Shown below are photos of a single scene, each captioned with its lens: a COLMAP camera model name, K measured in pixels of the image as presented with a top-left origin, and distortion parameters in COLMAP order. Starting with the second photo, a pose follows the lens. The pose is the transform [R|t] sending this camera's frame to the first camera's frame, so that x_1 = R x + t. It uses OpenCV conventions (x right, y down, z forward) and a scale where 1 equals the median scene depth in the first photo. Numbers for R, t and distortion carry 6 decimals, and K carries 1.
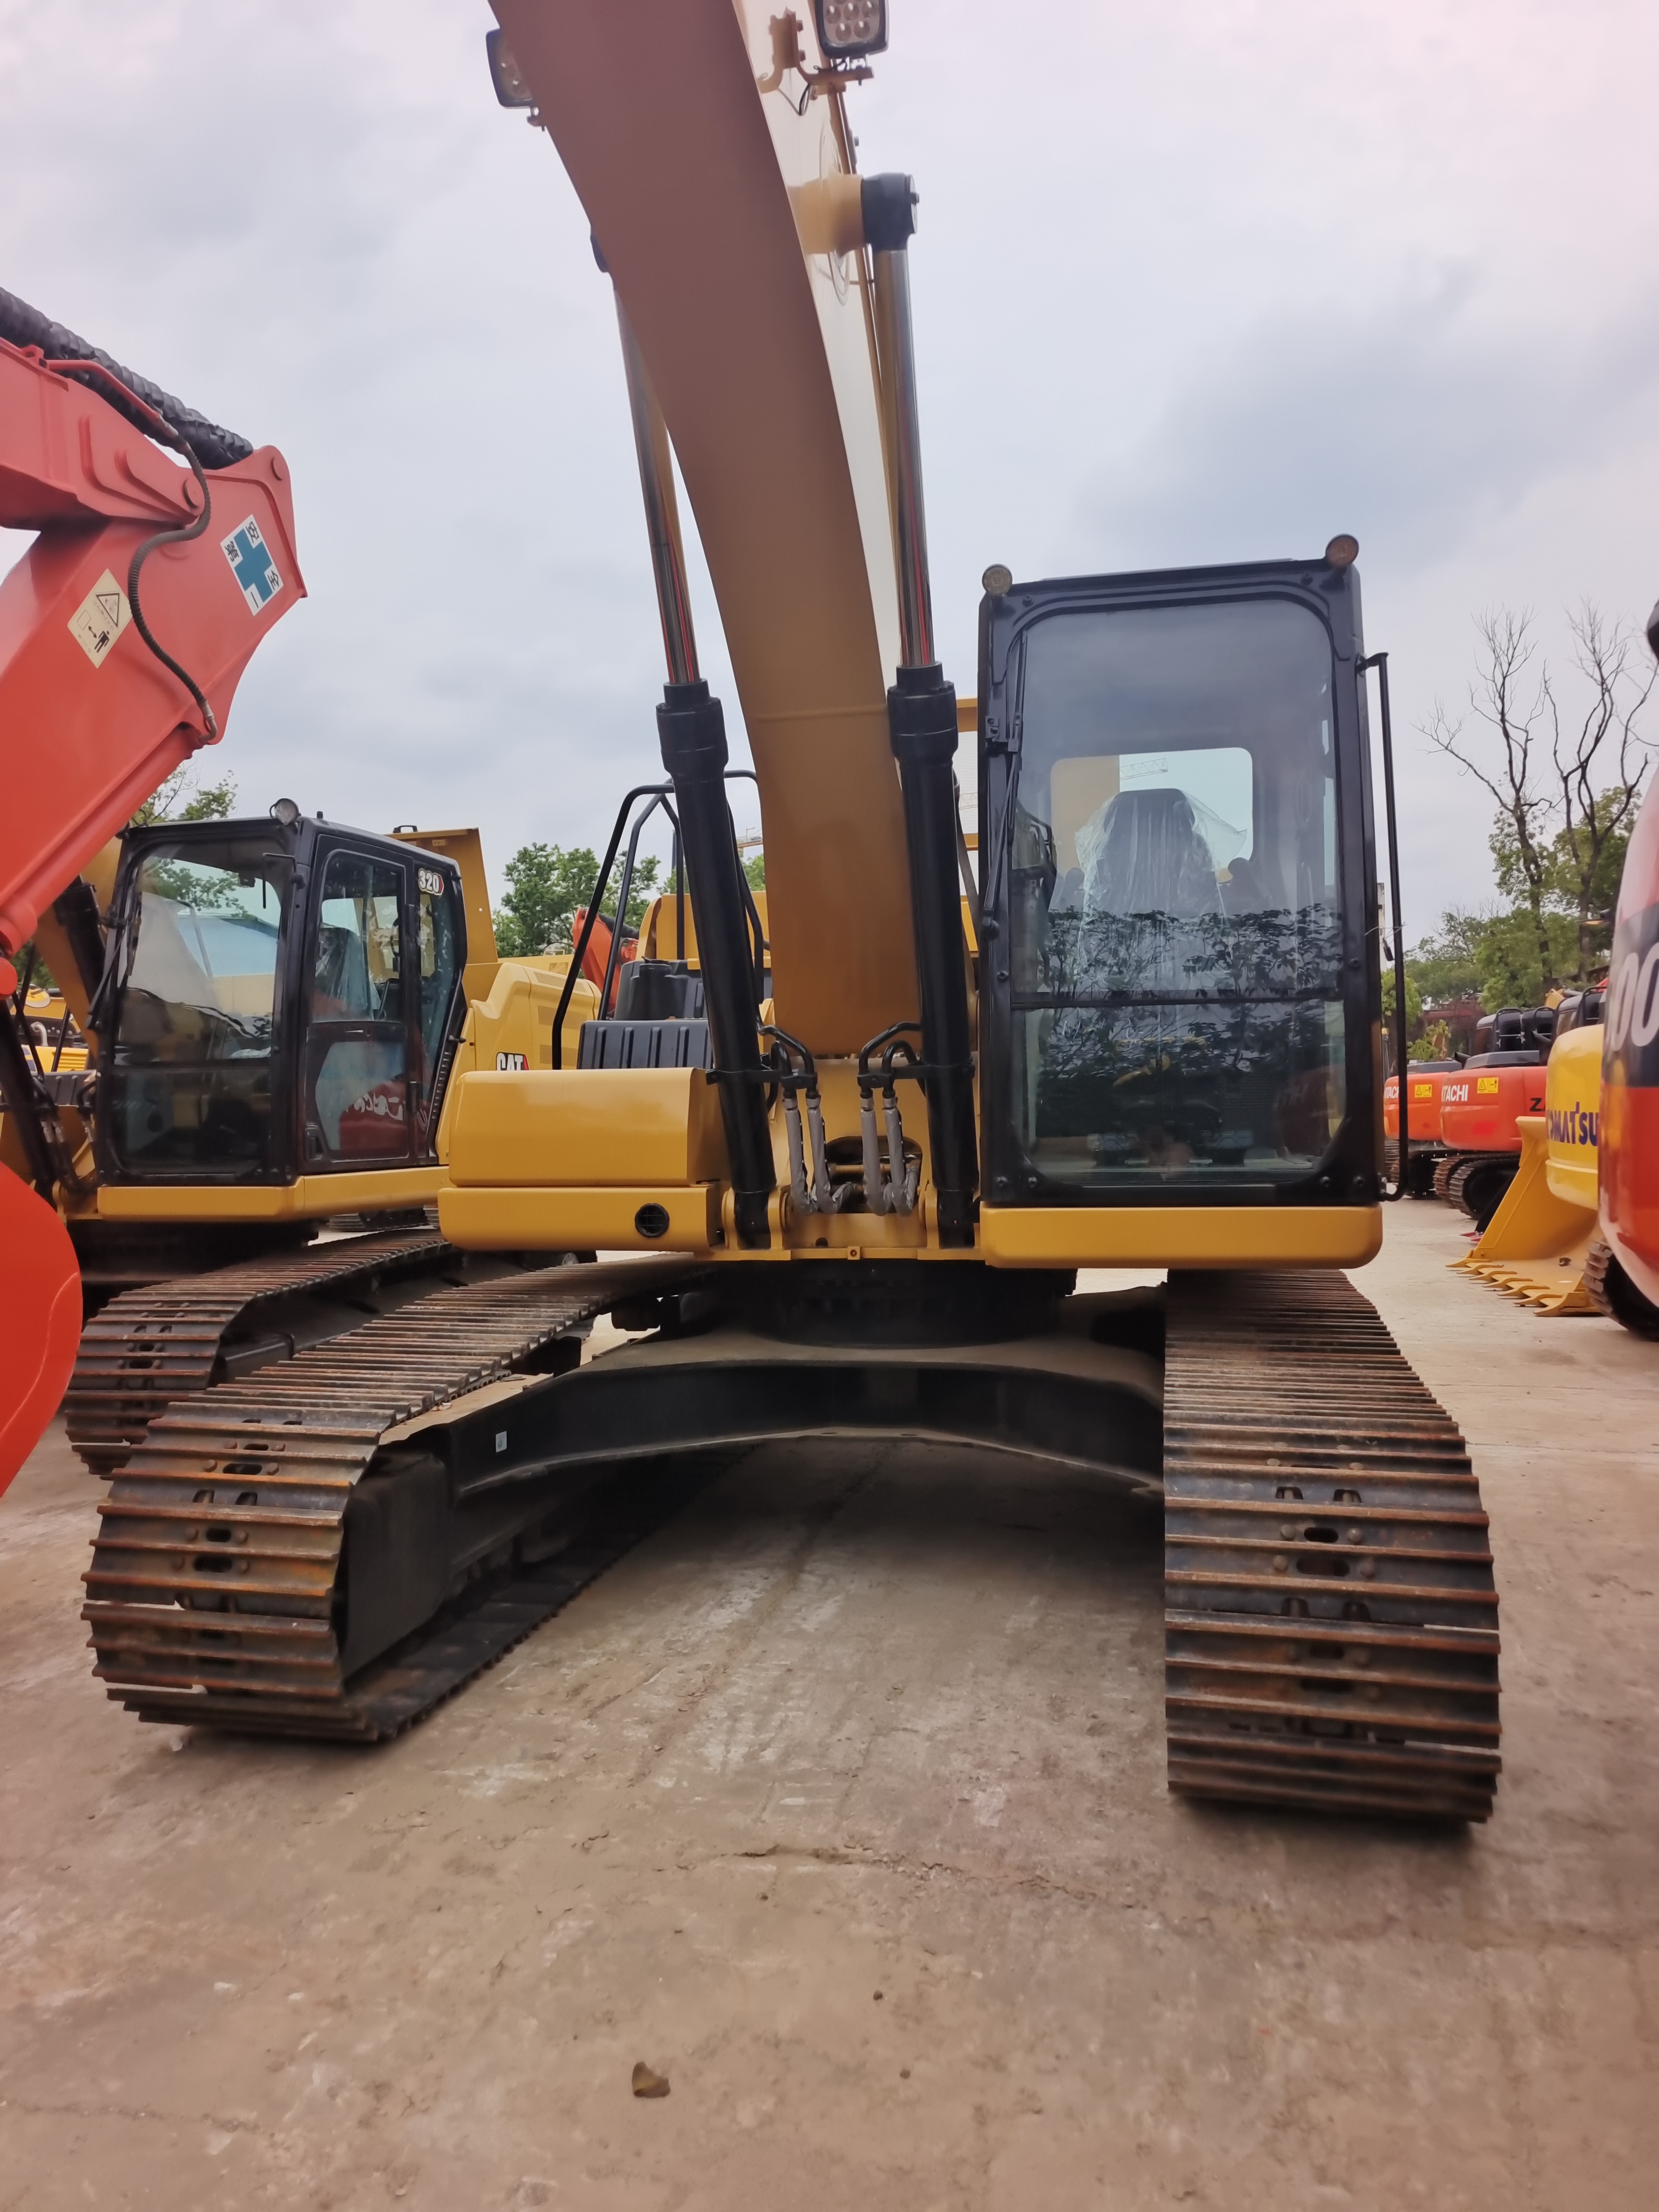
lens RADIAL K [[1493.3, 0, 851.4], [0, 1493.3, 1099.4], [0, 0, 1]] dist [0.053703, -0.062890]
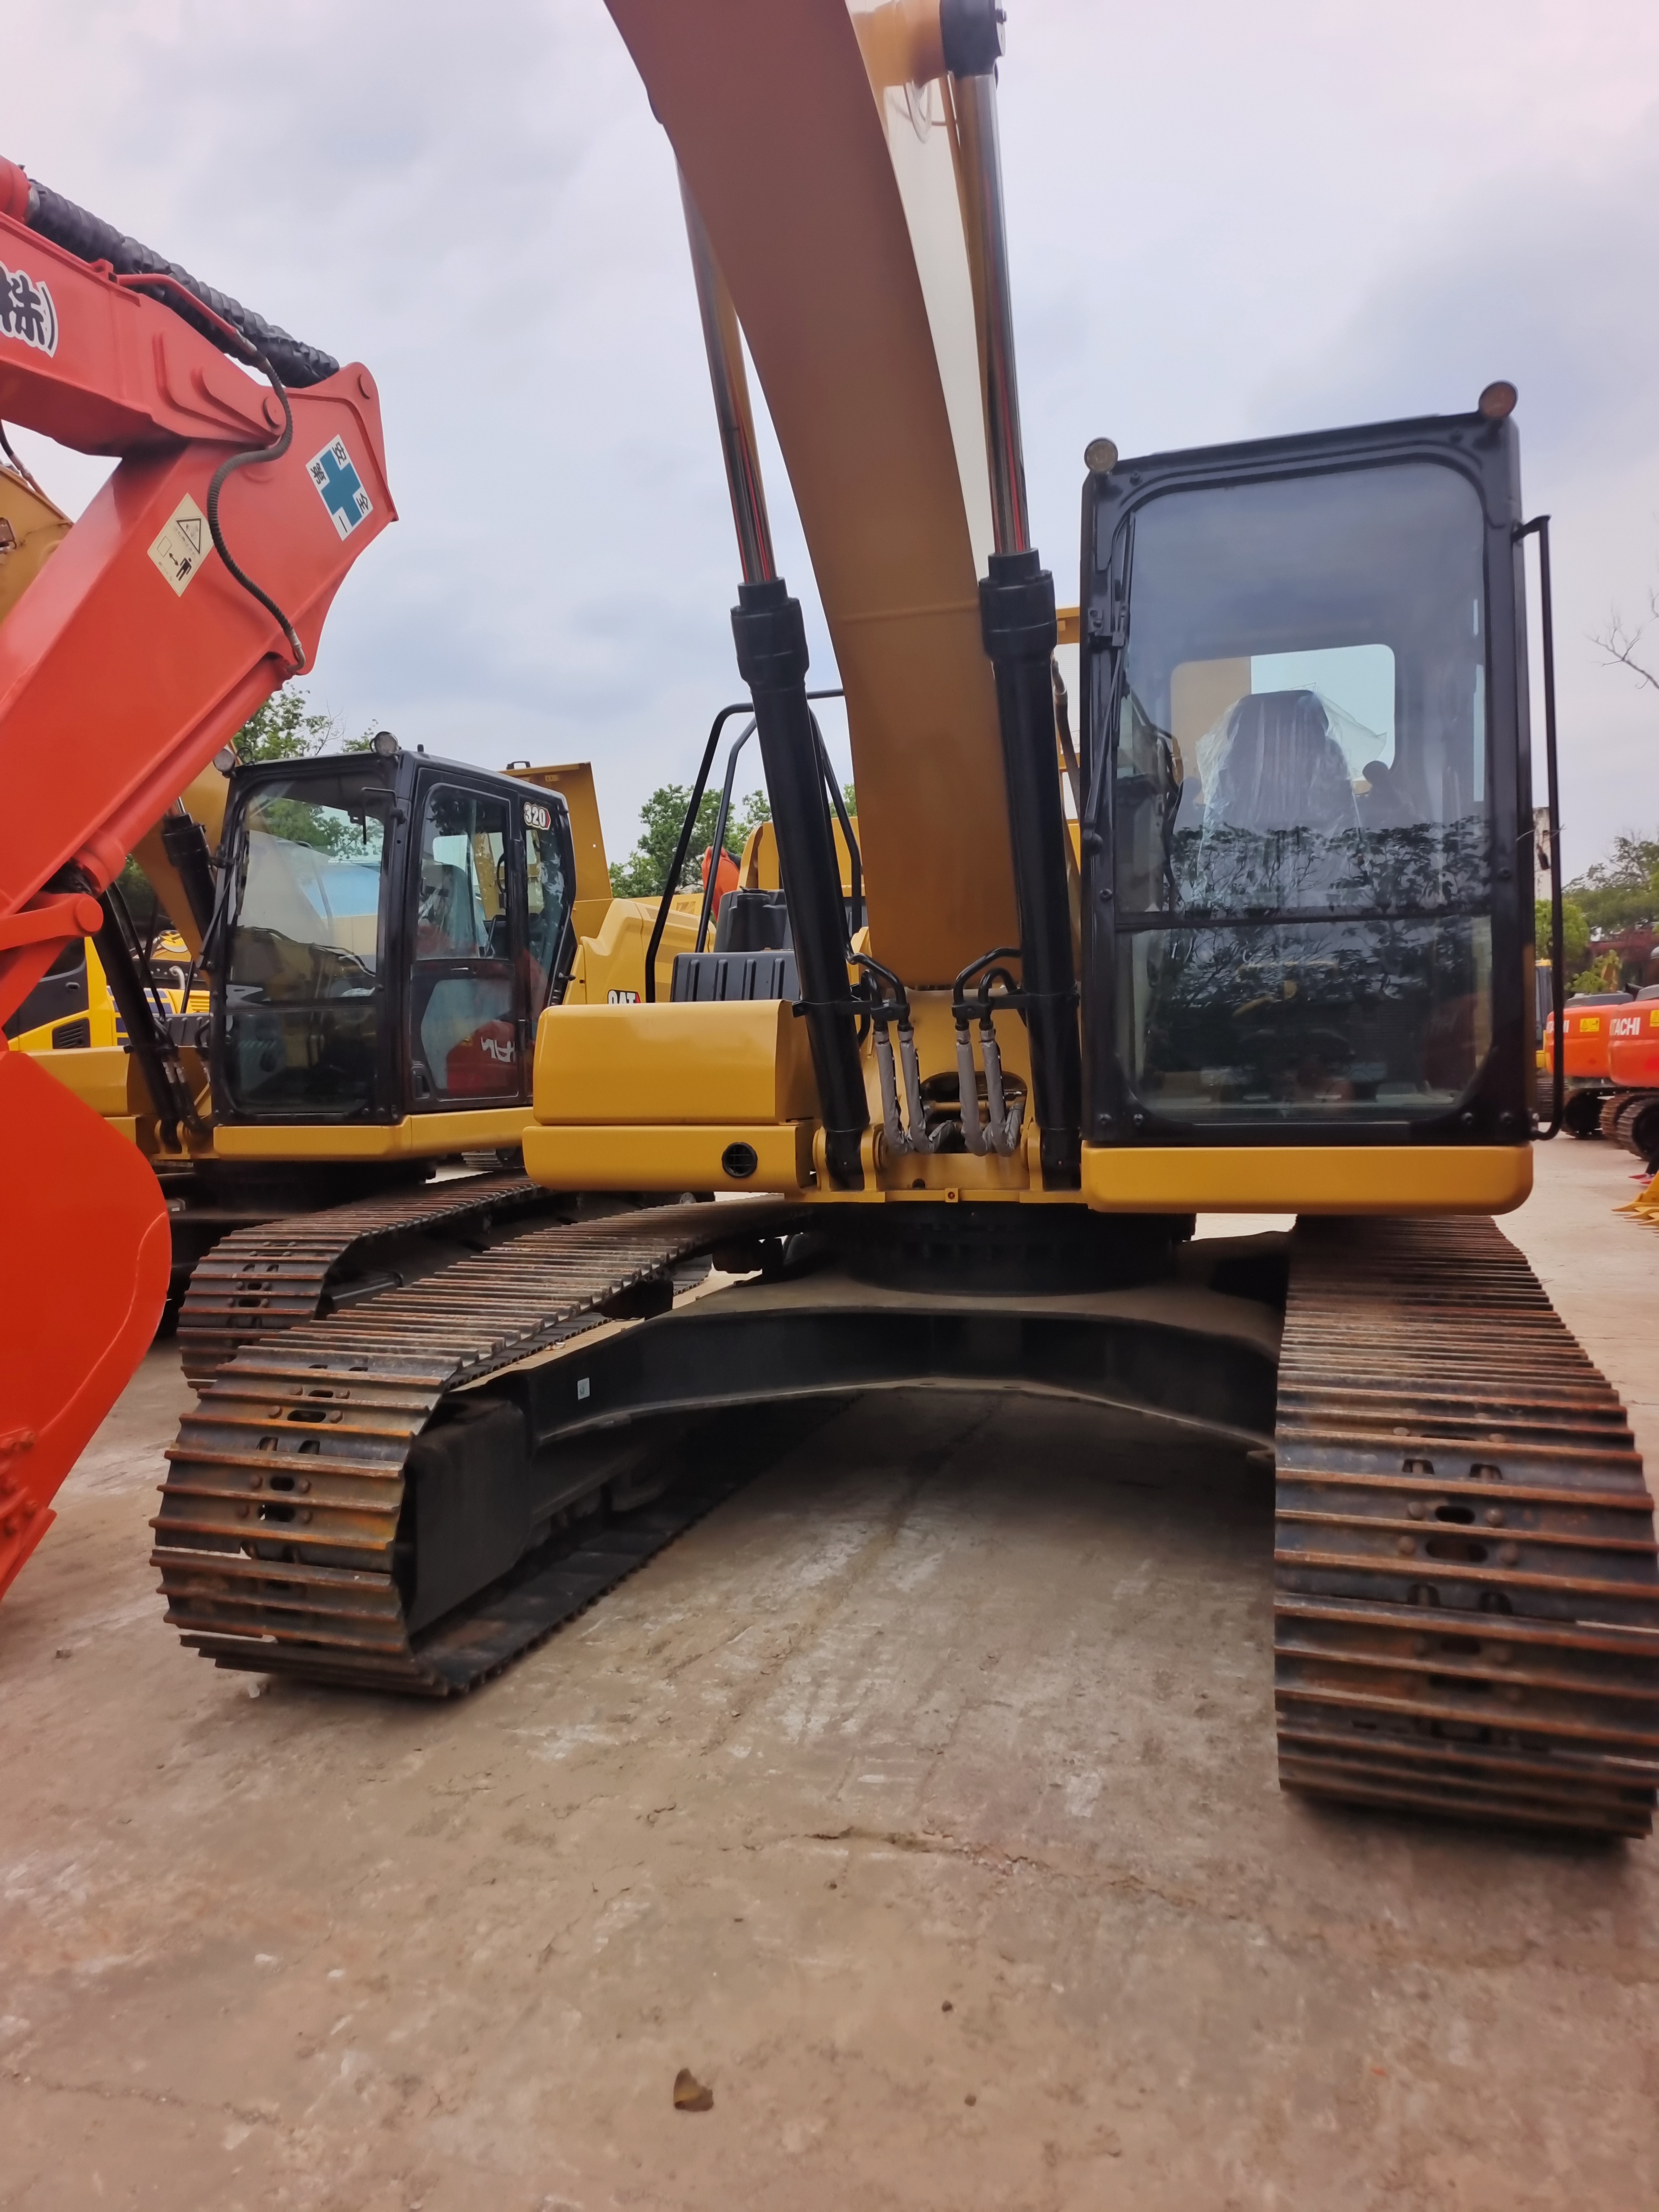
lens RADIAL K [[1493.3, 0, 851.4], [0, 1493.3, 1099.4], [0, 0, 1]] dist [0.053703, -0.062890]
pose [[0.995741, -0.003138, -0.092144, 0.029584], [0.006848, 0.999177, 0.039980, 0.005088], [0.091942, -0.040440, 0.994943, 0.069001]]
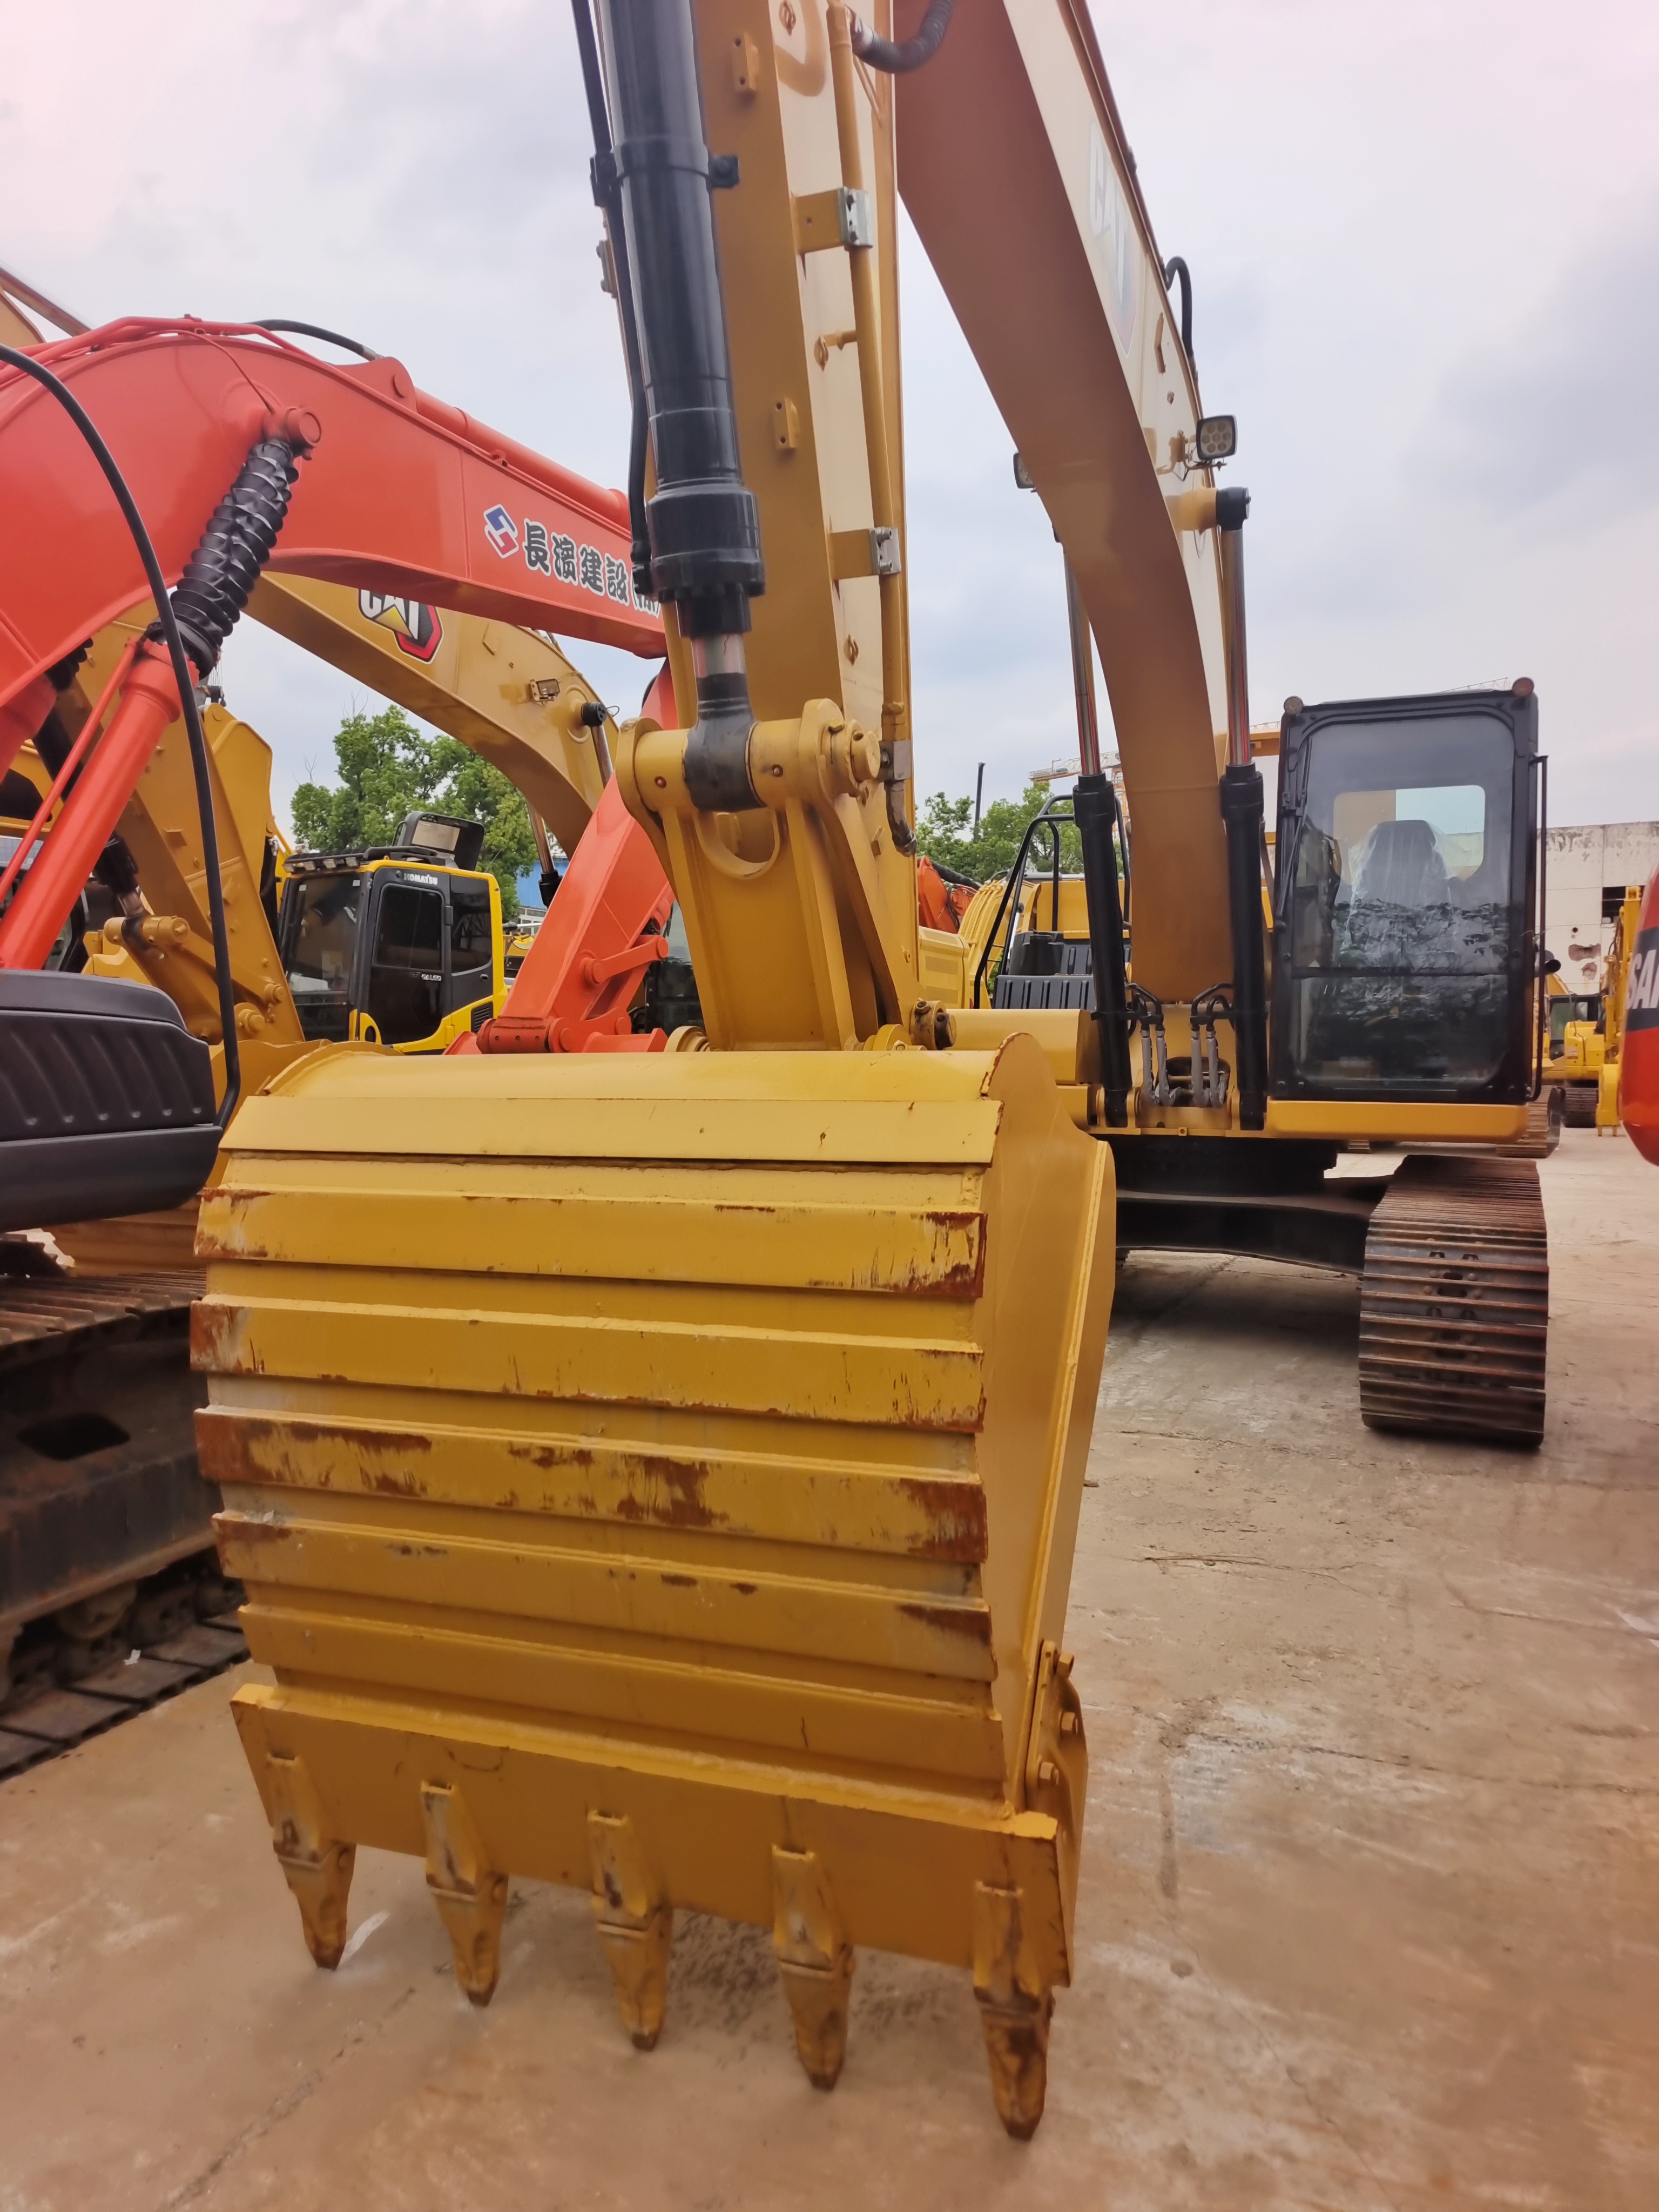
lens RADIAL K [[1493.3, 0, 851.4], [0, 1493.3, 1099.4], [0, 0, 1]] dist [0.053703, -0.062890]
pose [[0.980337, 0.031581, -0.194788, -0.038708], [-0.022986, 0.998666, 0.046229, 0.007018], [0.195988, -0.040842, 0.979755, -0.671132]]
